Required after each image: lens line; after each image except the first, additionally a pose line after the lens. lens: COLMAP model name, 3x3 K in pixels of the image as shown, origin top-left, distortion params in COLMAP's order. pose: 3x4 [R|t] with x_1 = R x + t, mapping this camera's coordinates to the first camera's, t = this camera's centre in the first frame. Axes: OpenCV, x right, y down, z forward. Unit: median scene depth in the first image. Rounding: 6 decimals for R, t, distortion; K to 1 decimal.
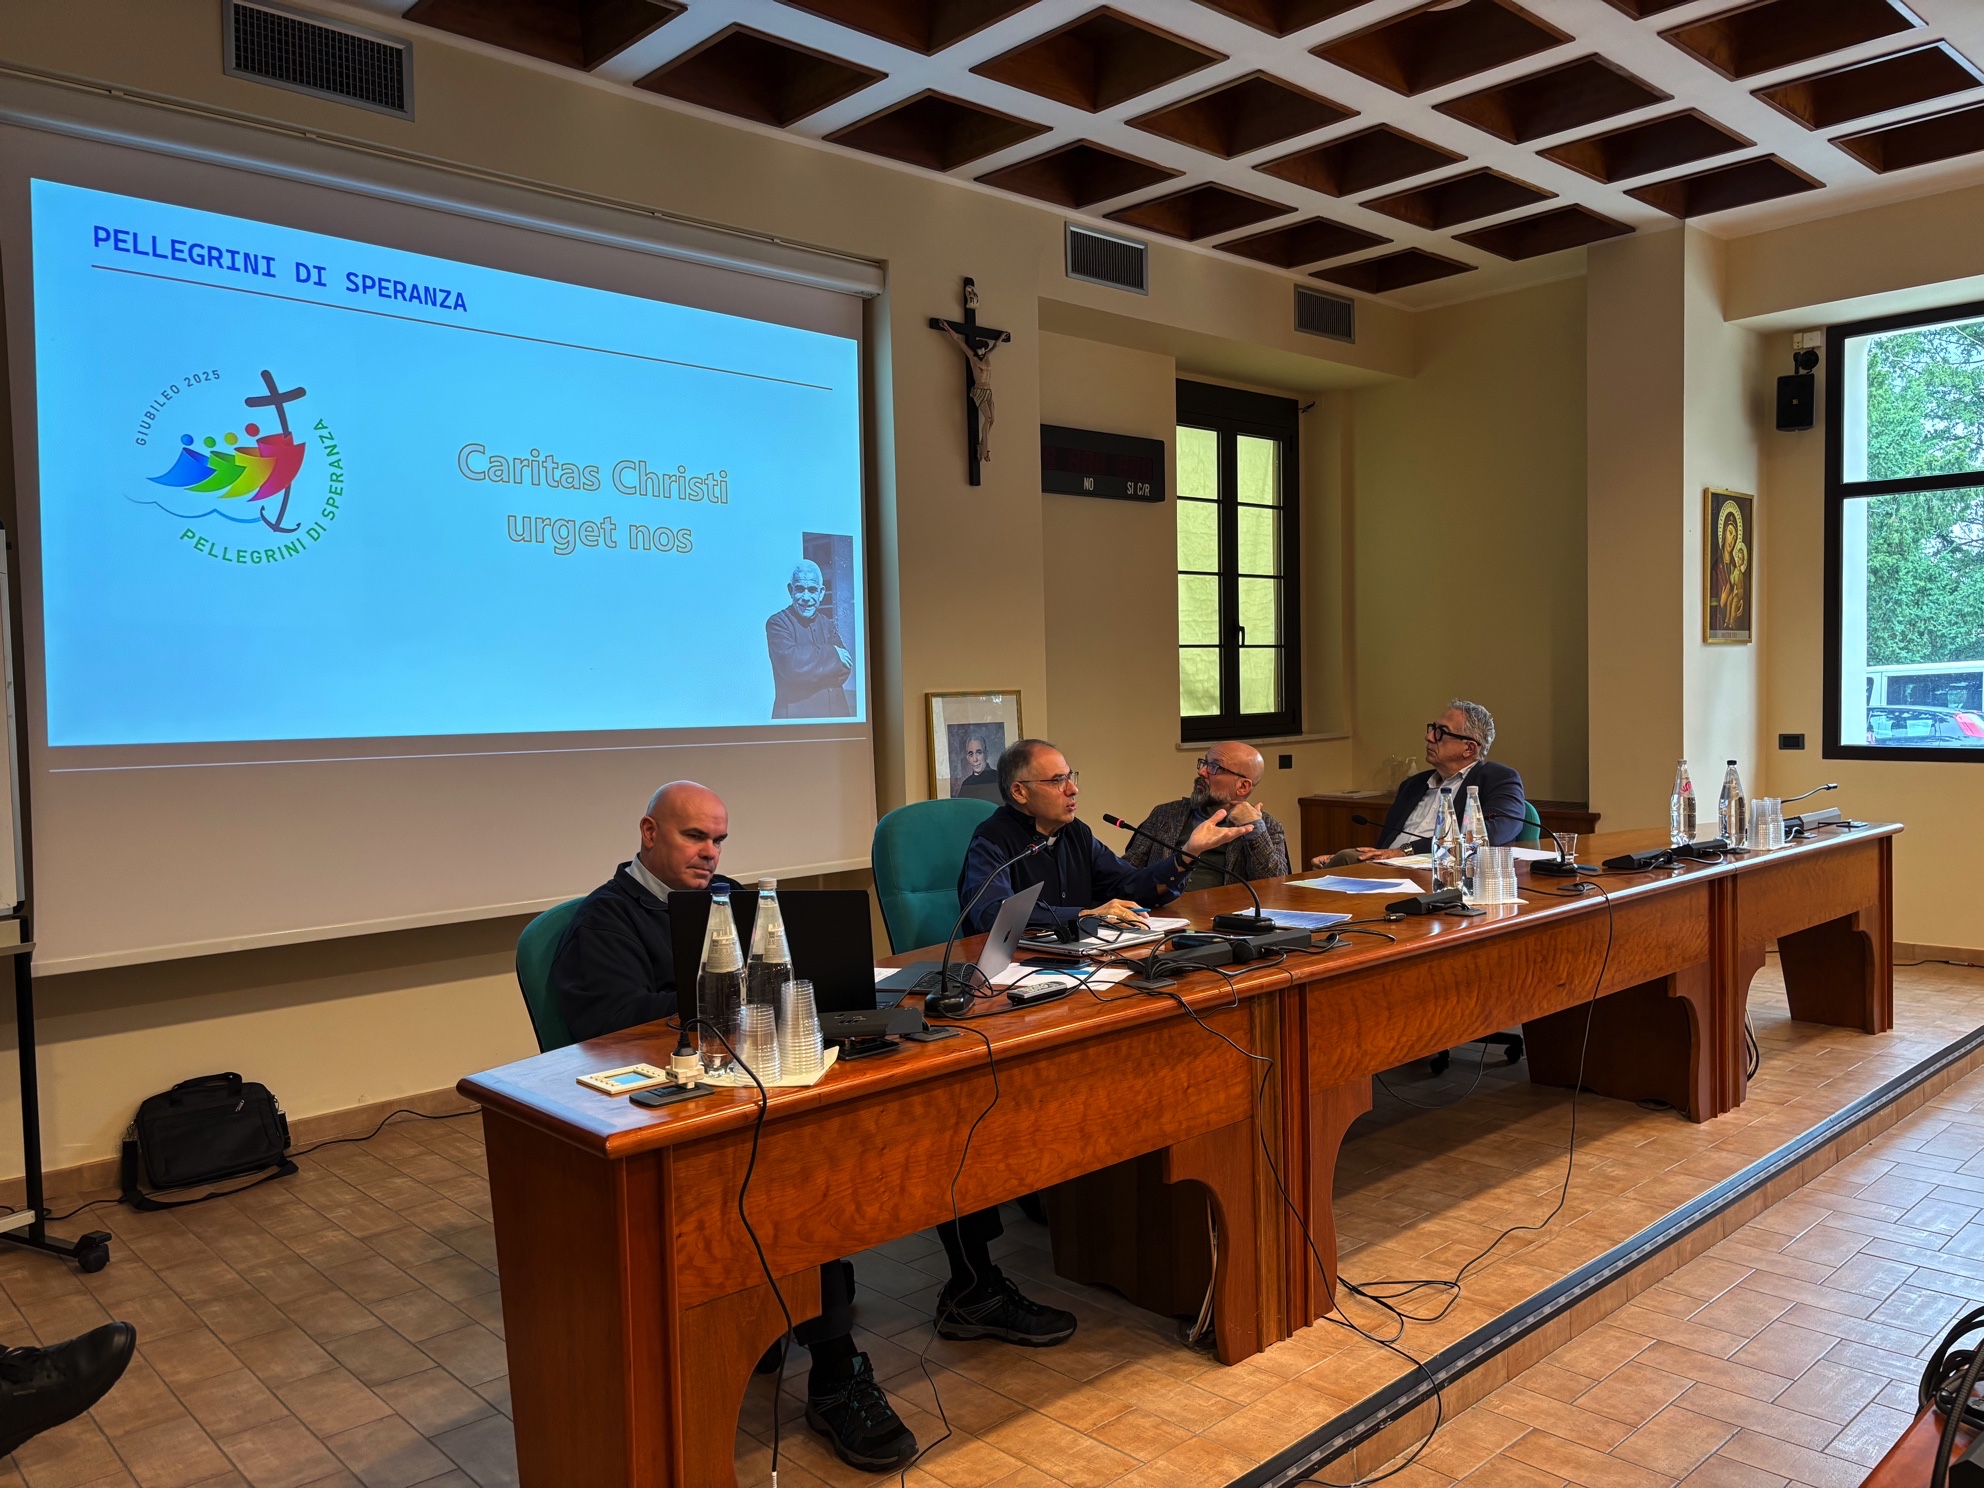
lens RADIAL K [[1509.0, 0, 992.0], [0, 1509.0, 744.0], [0, 0, 1]] dist [0.036721, -0.007042]
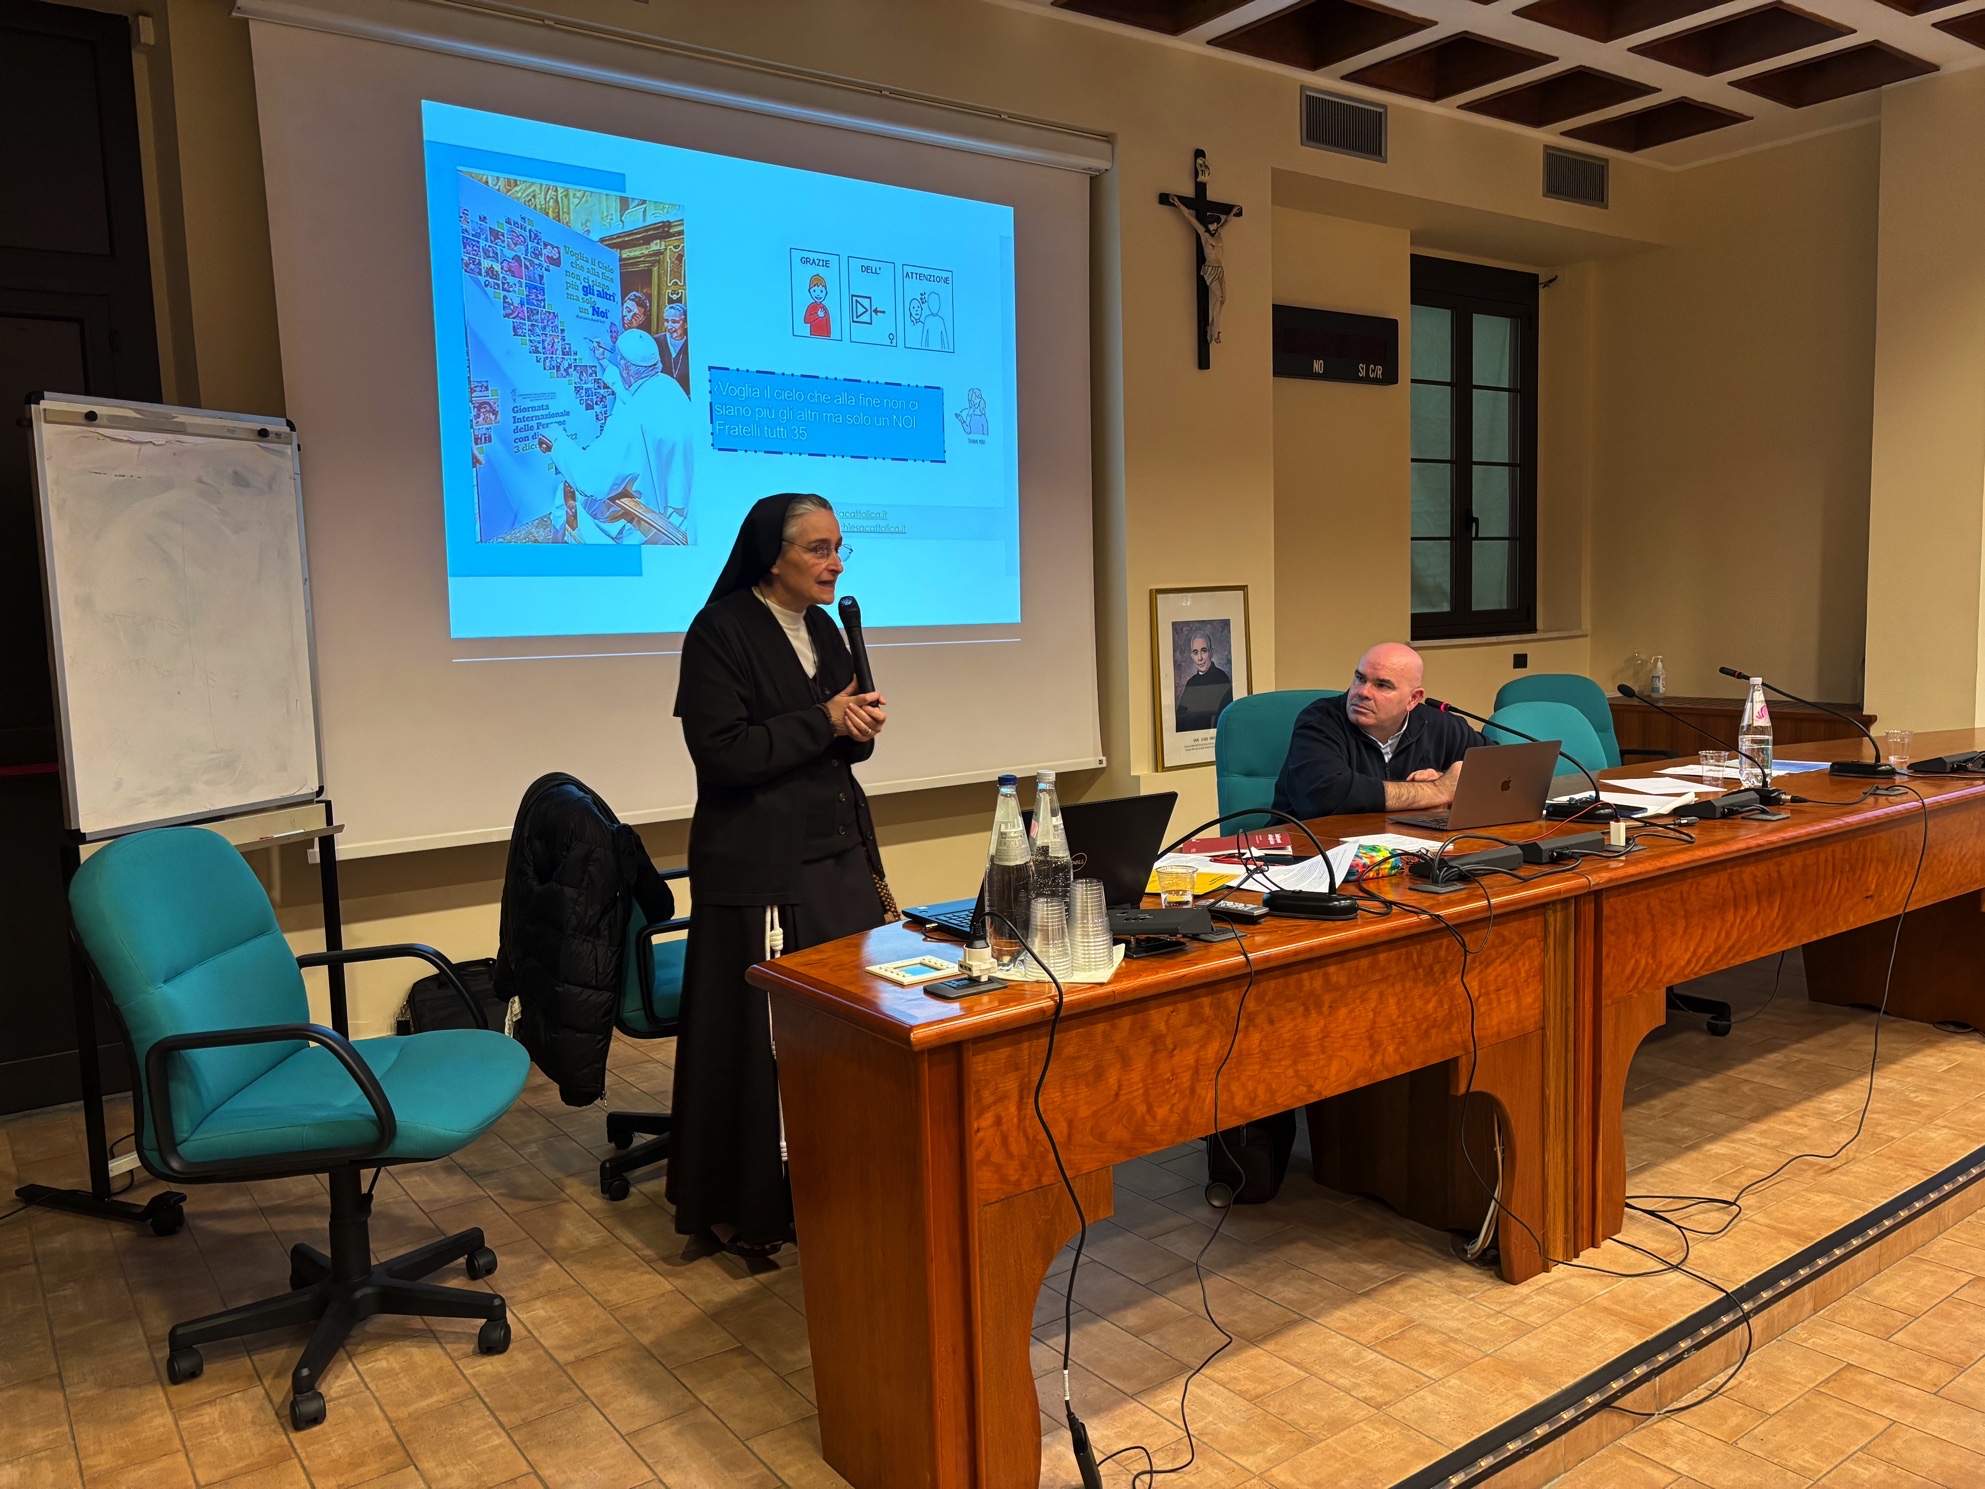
lens RADIAL K [[1499.2, 0, 992.5], [0, 1499.2, 744.5], [0, 0, 1]] dist [0.069680, -0.070812]
pose [[0.993406, 0.004827, -0.114545, -0.058581], [0.002245, 0.998103, 0.061529, 0.010650], [0.114624, -0.061381, 0.991511, 0.035910]]
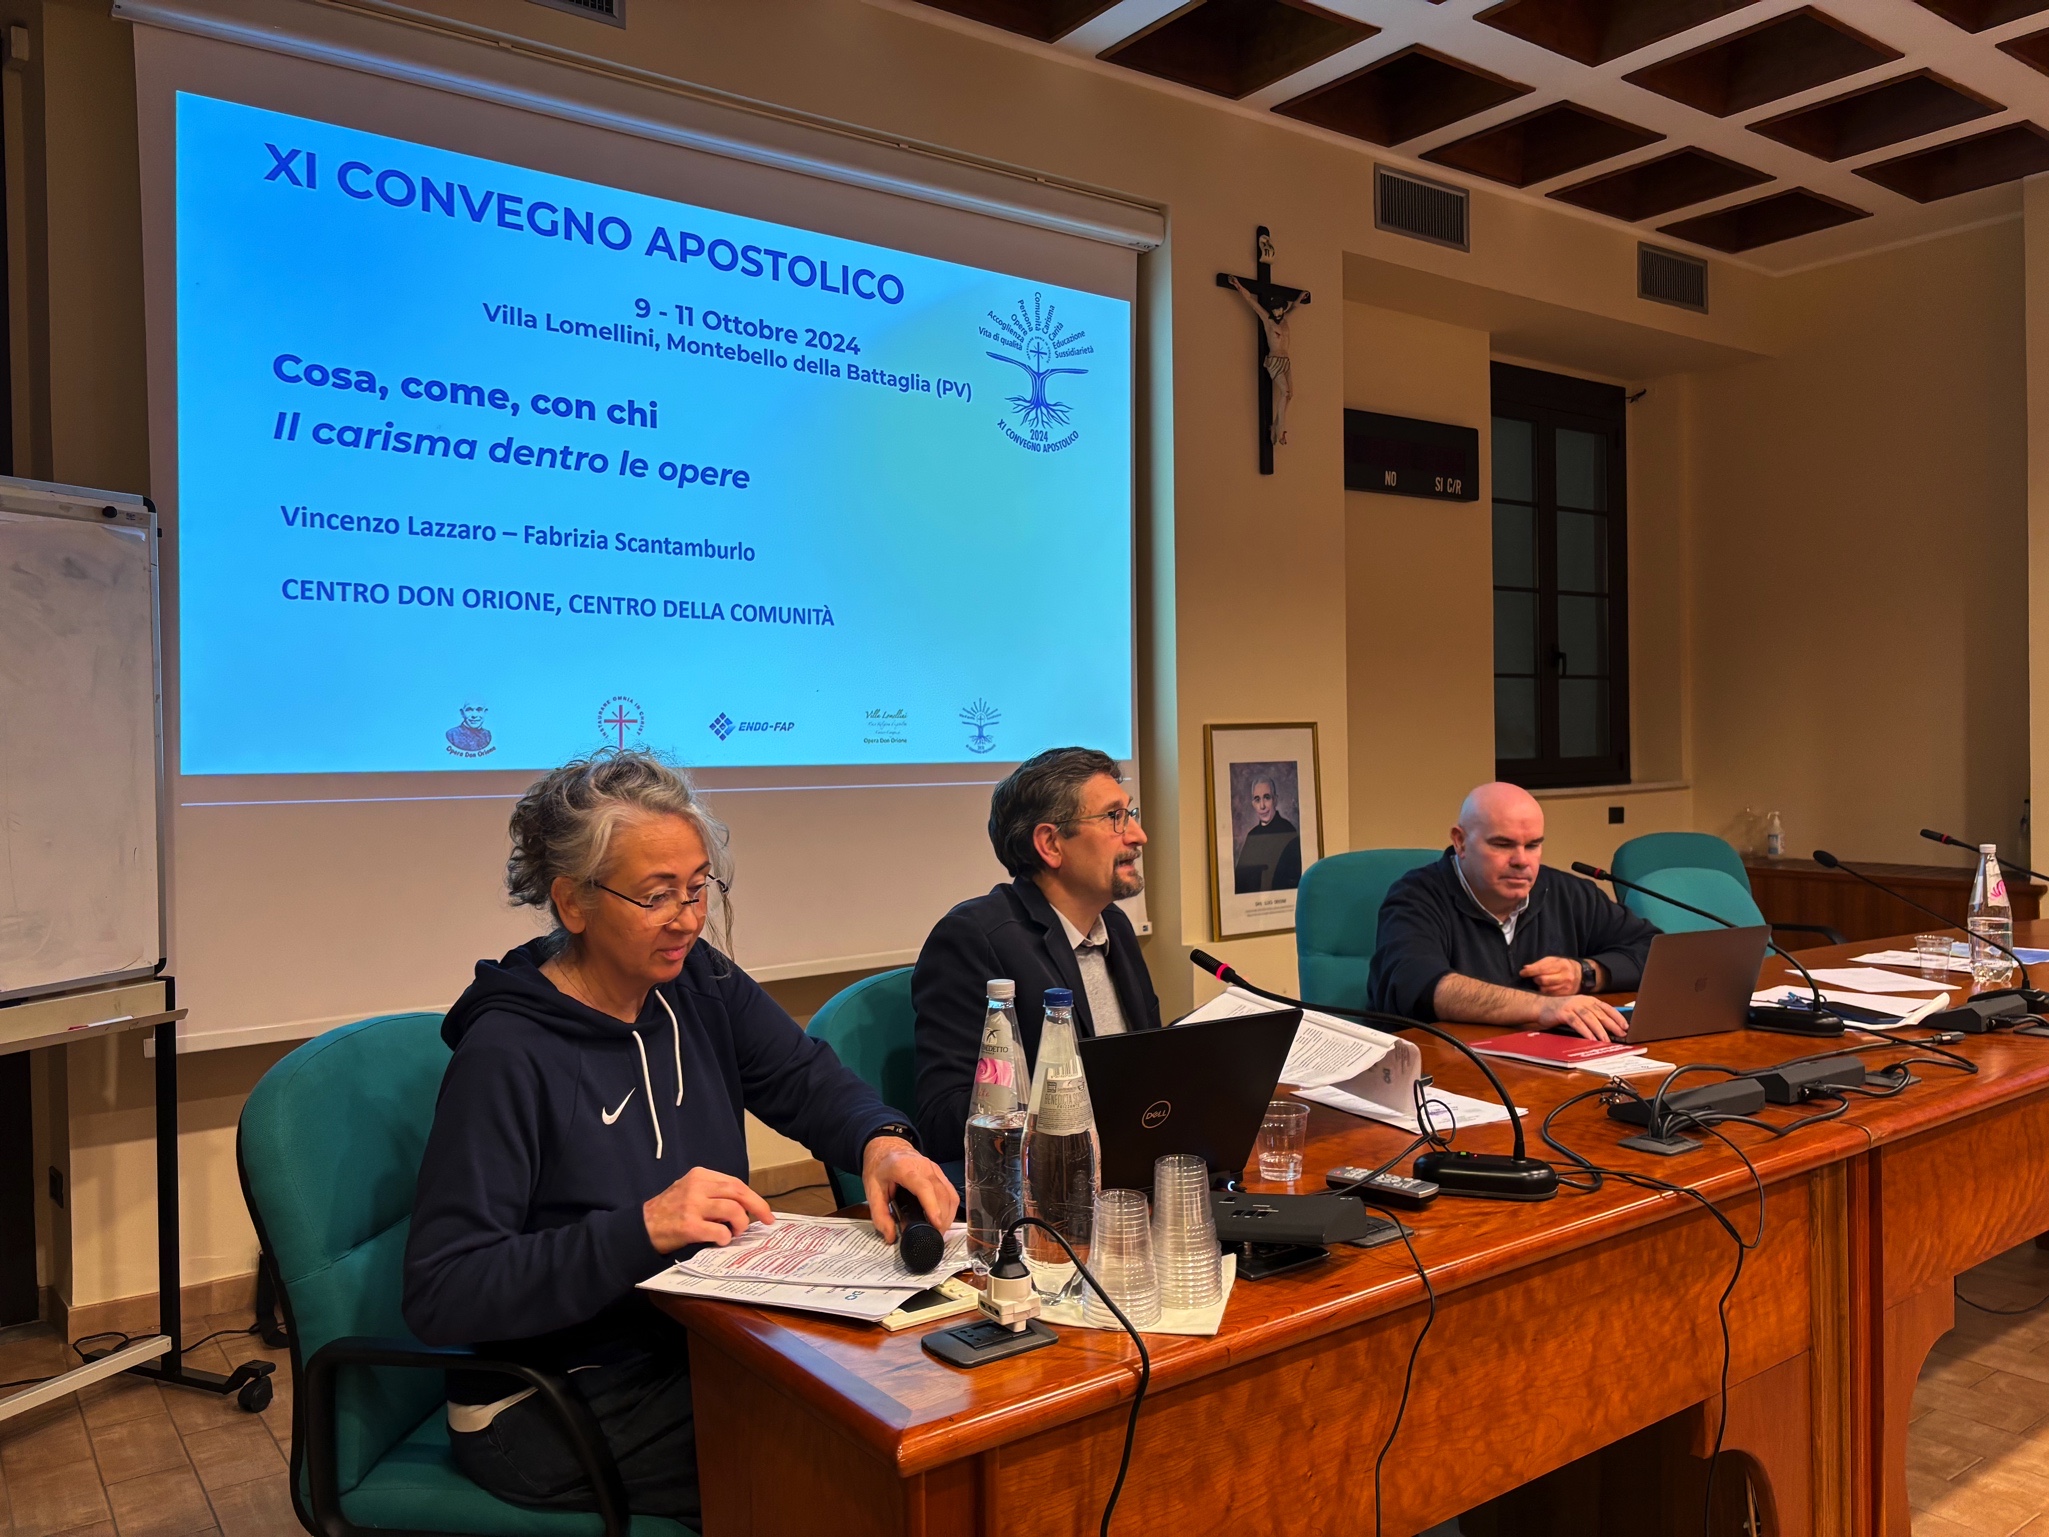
lens RADIAL K [[1518.6, 0, 955.3], [0, 1518.6, 754.3], [0, 0, 1]] dist [0.001853, -0.003035]
pose [[0.988682, 0.007499, -0.149841, -0.094670], [-0.011423, 0.999613, -0.025347, 0.008177], [0.149593, 0.026772, 0.988385, 0.271882]]
